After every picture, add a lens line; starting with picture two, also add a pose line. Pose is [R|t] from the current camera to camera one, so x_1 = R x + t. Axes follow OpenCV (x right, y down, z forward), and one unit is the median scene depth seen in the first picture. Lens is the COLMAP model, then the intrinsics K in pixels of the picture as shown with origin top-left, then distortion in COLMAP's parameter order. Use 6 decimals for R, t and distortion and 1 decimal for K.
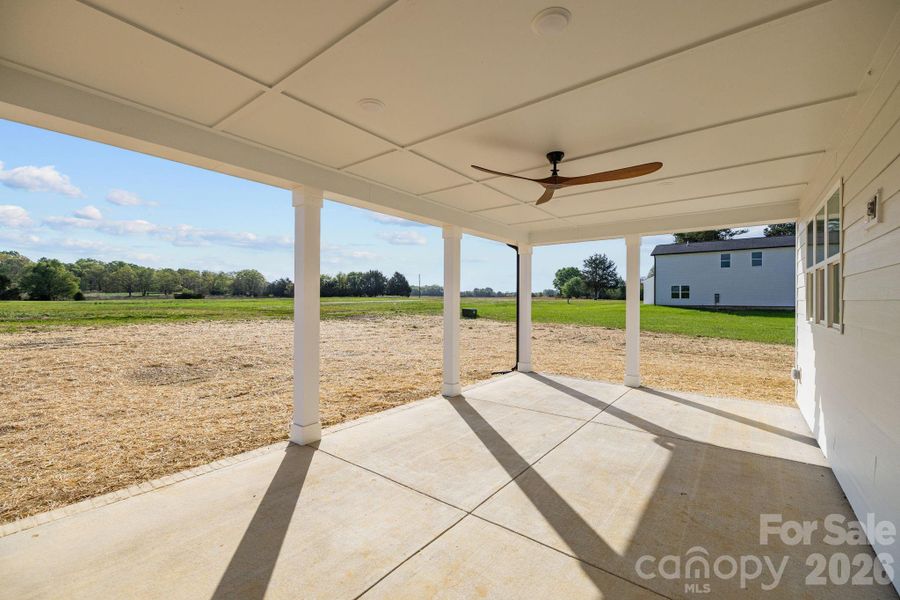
lens RADIAL K [[386.0, 0, 445.7], [0, 386.0, 298.9], [0, 0, 1]] dist [0.000121, -0.000162]
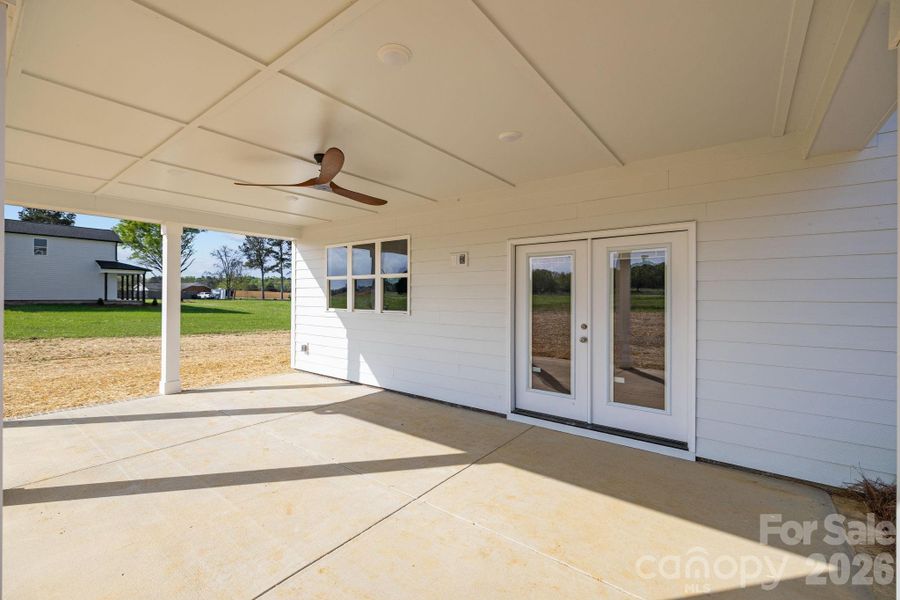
lens RADIAL K [[386.0, 0, 444.6], [0, 386.0, 297.2], [0, 0, 1]] dist [0.000121, -0.000162]
pose [[-0.016929, -0.007207, 0.999831, -0.607617], [-0.007539, 0.999947, 0.007080, -0.009255], [-0.999828, -0.007418, -0.016982, 0.566006]]
